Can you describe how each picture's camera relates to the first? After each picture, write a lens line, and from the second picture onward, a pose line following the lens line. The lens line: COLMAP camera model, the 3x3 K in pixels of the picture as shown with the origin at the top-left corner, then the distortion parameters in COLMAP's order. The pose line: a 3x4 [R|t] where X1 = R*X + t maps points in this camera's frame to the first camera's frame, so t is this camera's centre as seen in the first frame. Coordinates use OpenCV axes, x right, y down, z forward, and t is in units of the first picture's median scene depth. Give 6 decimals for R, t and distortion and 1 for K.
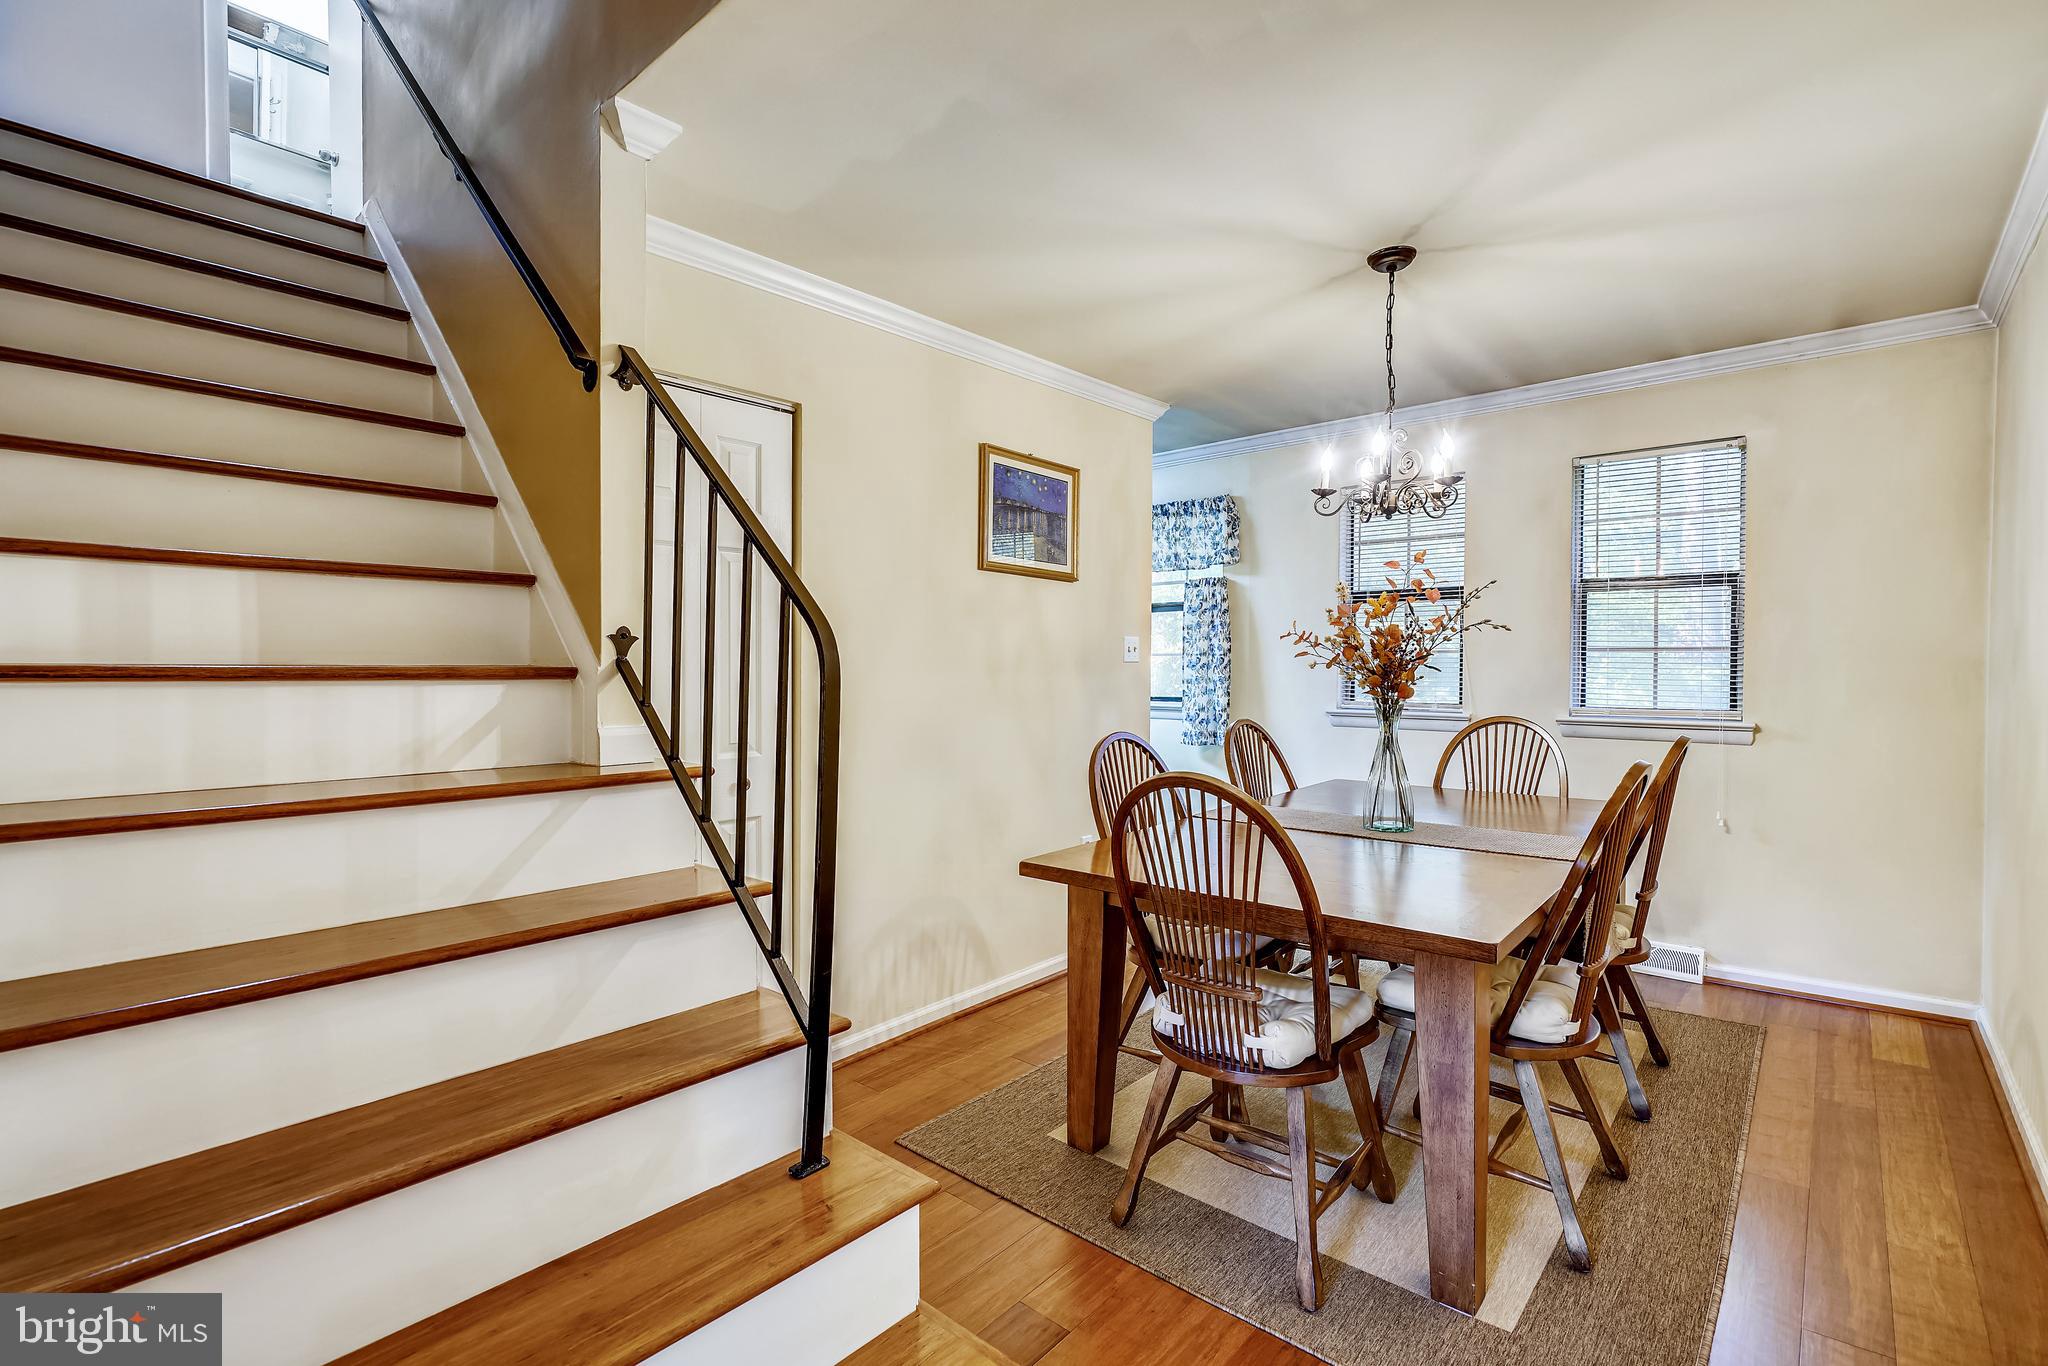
lens RADIAL K [[945.4, 0, 1020.2], [0, 945.4, 686.8], [0, 0, 1]] dist [-0.000514, 0.000160]
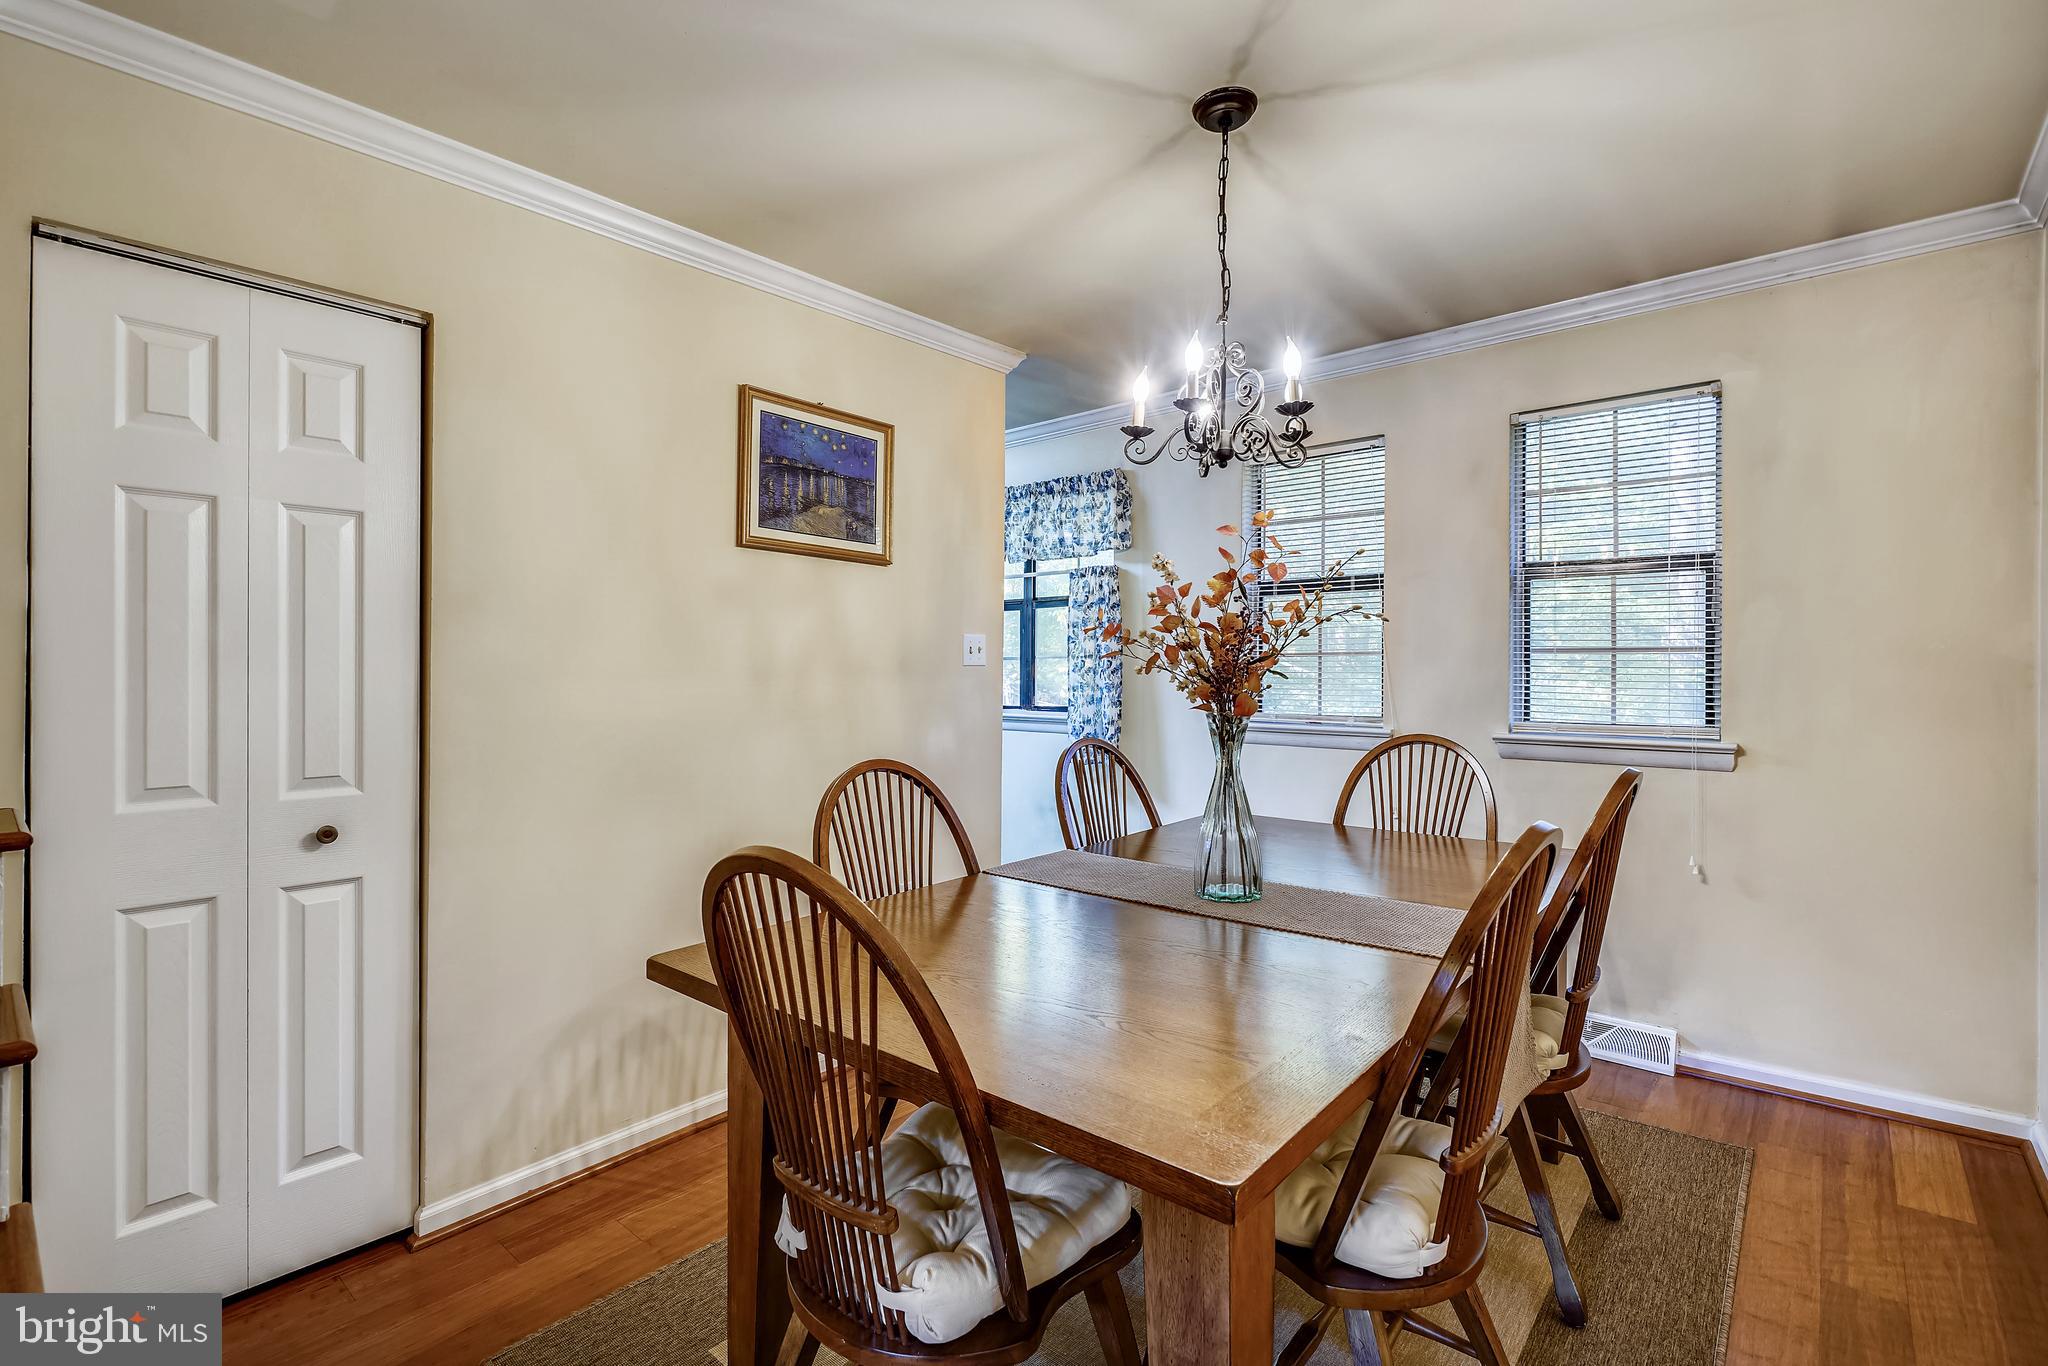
lens RADIAL K [[948.1, 0, 1014.5], [0, 948.1, 676.0], [0, 0, 1]] dist [-0.002337, -0.000130]
pose [[1.000000, 0.000564, 0.000690, 0.175924], [-0.000553, 0.999870, -0.016087, -0.004696], [-0.000699, 0.016087, 0.999870, 0.212337]]
